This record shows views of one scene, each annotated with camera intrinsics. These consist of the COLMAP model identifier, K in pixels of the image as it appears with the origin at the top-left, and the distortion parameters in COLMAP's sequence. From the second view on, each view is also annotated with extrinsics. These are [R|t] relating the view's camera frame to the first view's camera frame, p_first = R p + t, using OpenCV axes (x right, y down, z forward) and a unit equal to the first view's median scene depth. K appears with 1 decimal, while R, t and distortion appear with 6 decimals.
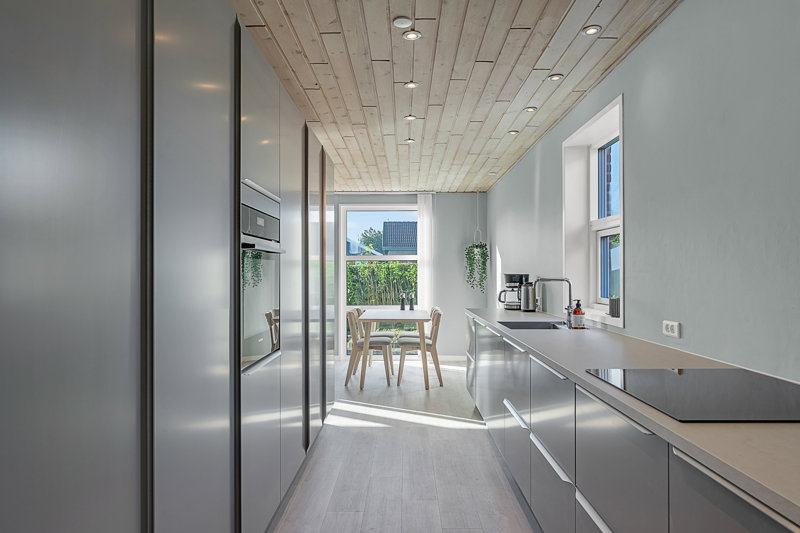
lens RADIAL K [[381.3, 0, 404.6], [0, 381.3, 264.9], [0, 0, 1]] dist [0.002934, 0.000587]
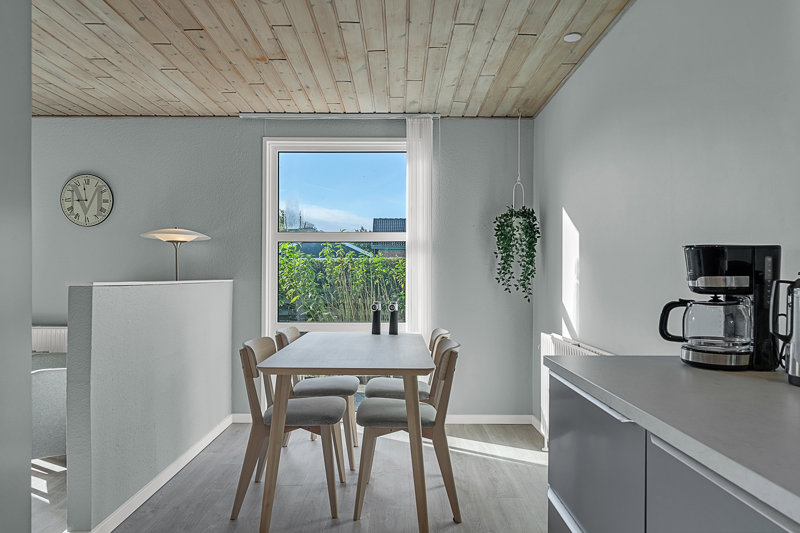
lens RADIAL K [[381.3, 0, 404.6], [0, 381.3, 264.9], [0, 0, 1]] dist [0.002934, 0.000587]
pose [[0.999815, 0.006377, 0.018164, 0.023875], [-0.006229, 0.999947, -0.008191, 0.028901], [-0.018216, 0.008076, 0.999801, 0.483048]]
